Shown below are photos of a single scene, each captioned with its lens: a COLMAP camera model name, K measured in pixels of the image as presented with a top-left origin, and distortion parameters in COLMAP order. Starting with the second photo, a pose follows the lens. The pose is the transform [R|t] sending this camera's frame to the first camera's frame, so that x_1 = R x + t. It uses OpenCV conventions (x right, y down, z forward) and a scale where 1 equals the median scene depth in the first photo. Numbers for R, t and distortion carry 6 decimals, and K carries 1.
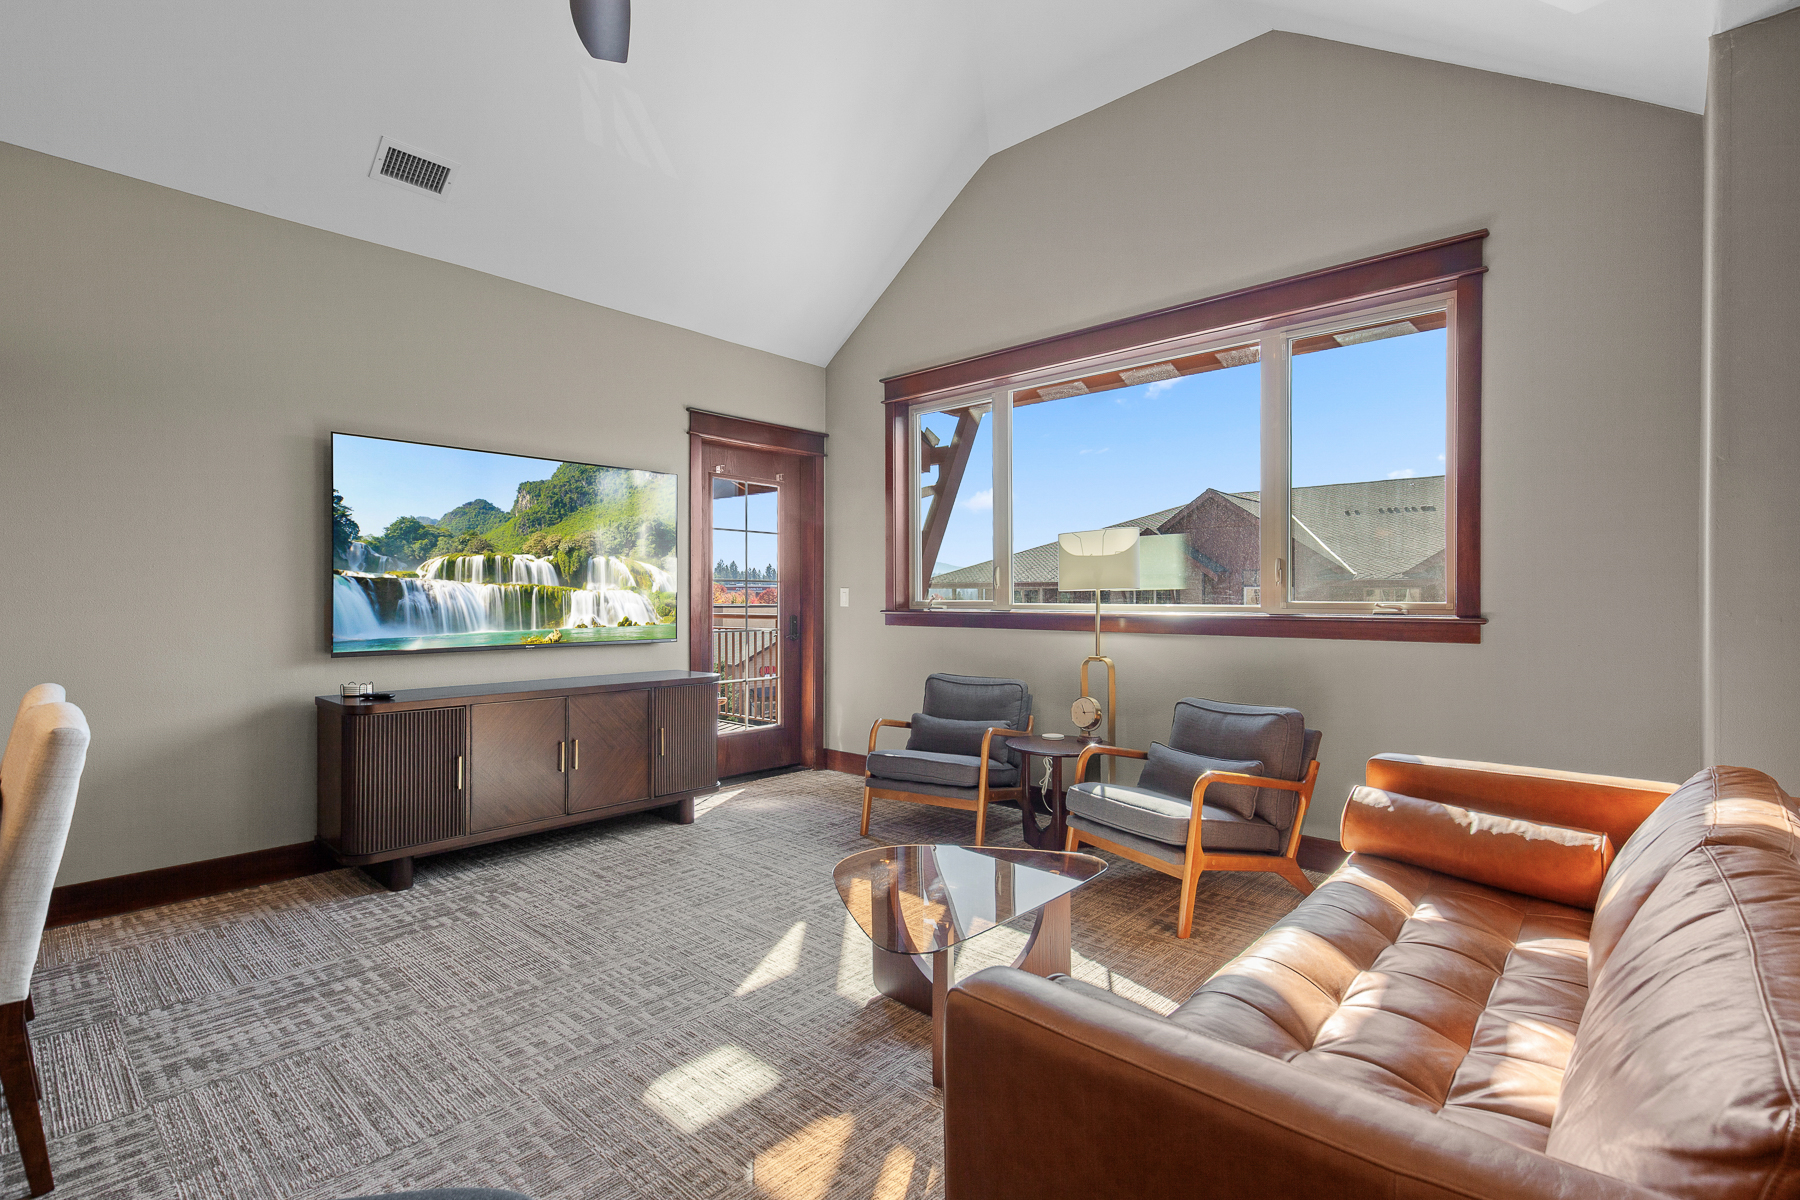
lens RADIAL K [[833.3, 0, 900.0], [0, 833.3, 600.0], [0, 0, 1]] dist [-0.000583, -0.000431]
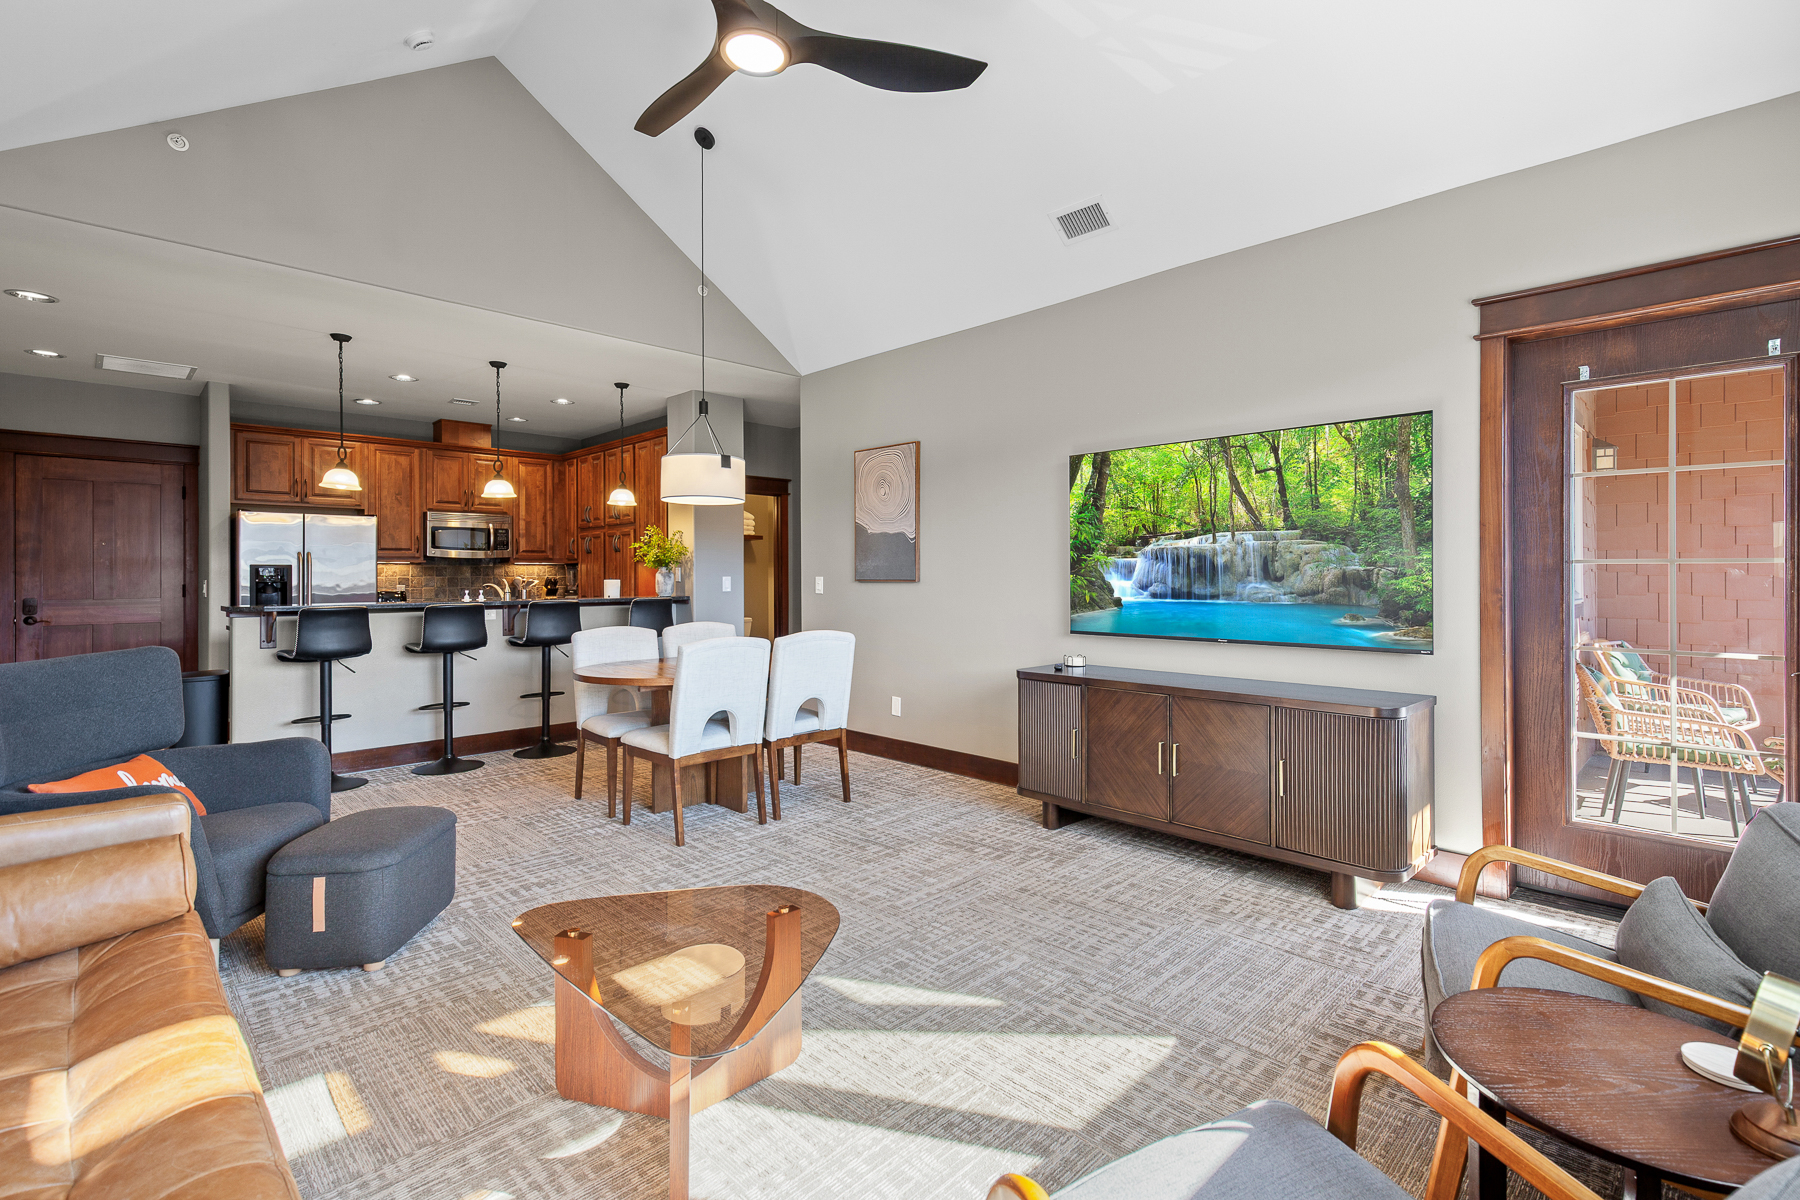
lens RADIAL K [[827.7, 0, 907.2], [0, 827.7, 570.7], [0, 0, 1]] dist [0.011408, -0.000191]
pose [[-0.055192, 0.003739, -0.998469, 0.654587], [0.005223, 0.999980, 0.003456, -0.035270], [0.998462, -0.005024, -0.055210, 0.910225]]
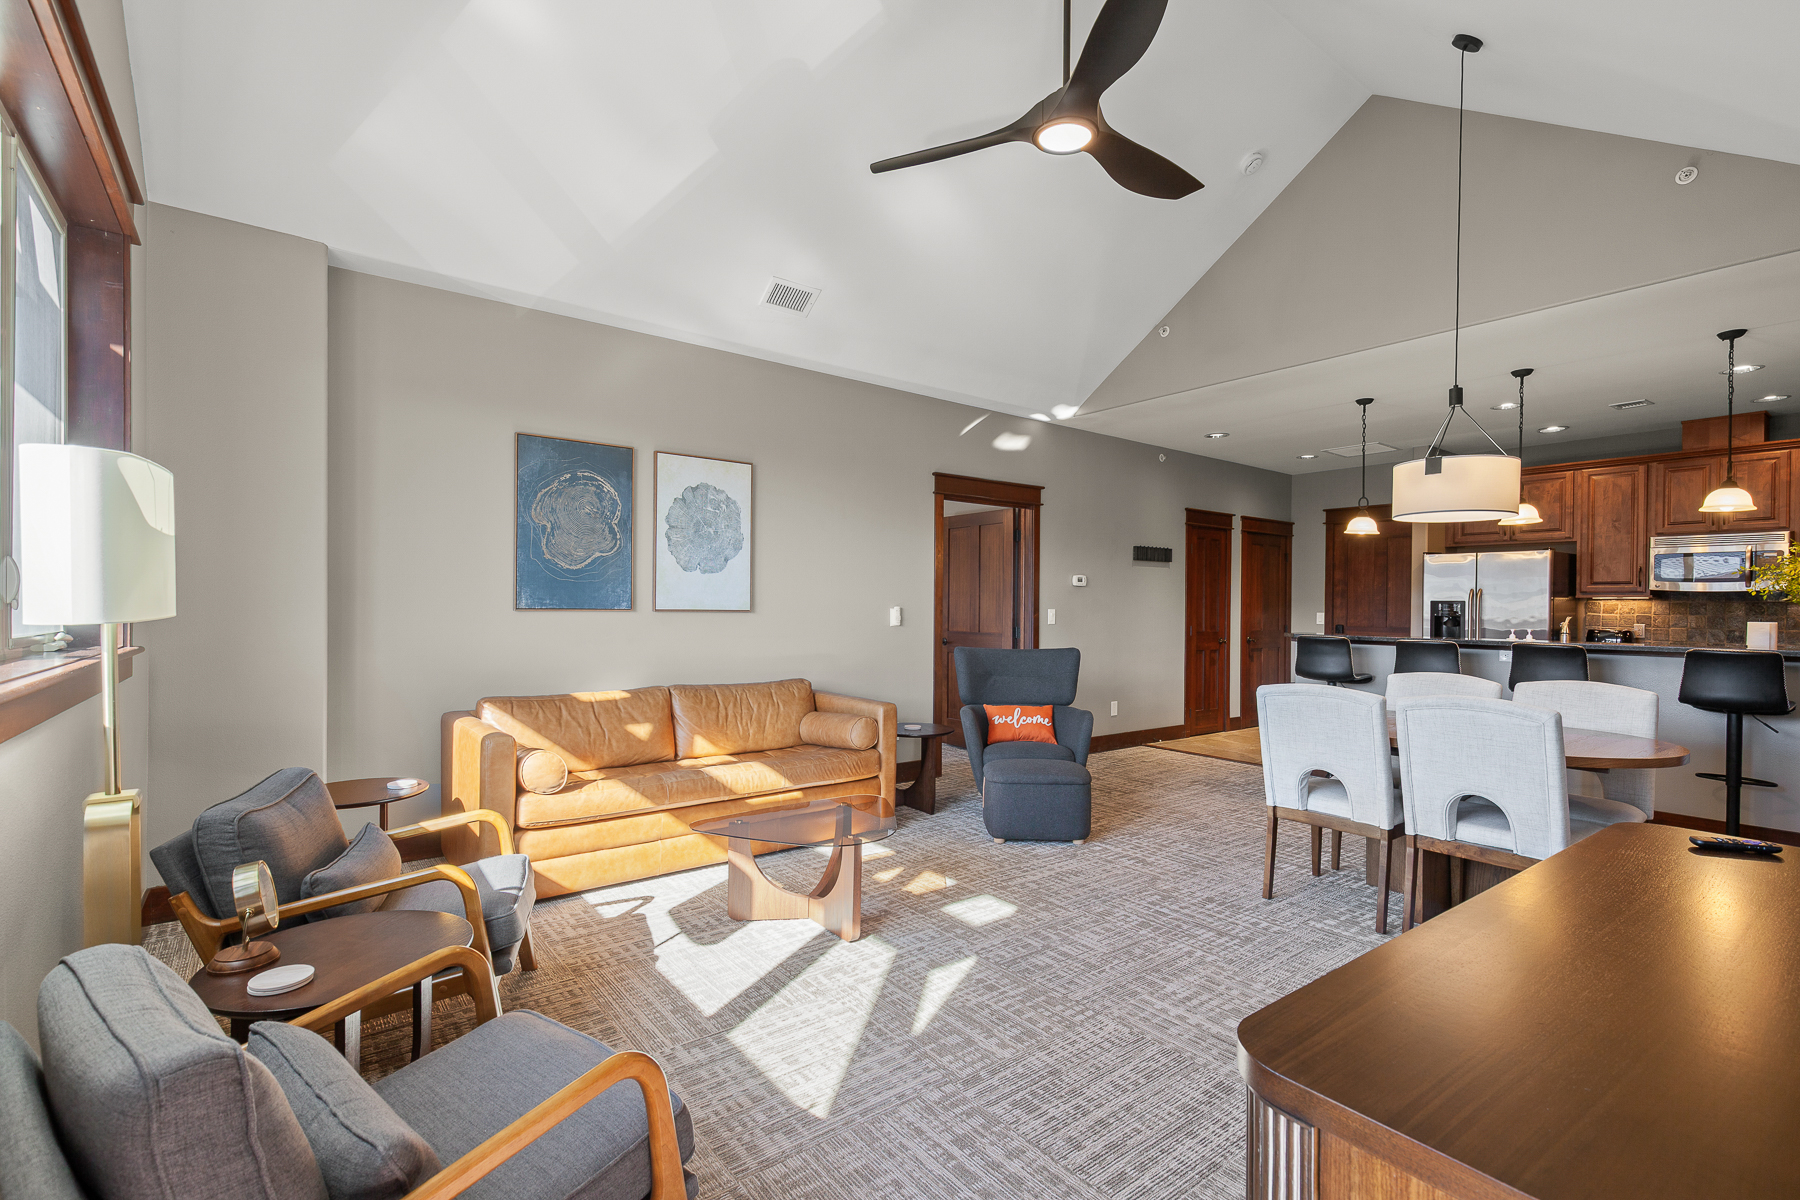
lens RADIAL K [[833.3, 0, 900.0], [0, 833.3, 600.0], [0, 0, 1]] dist [-0.000583, -0.000431]
pose [[-0.981264, -0.003323, 0.192639, -0.248846], [-0.004596, 0.999970, -0.006162, -0.031462], [-0.192613, -0.006932, -0.981250, 1.723877]]
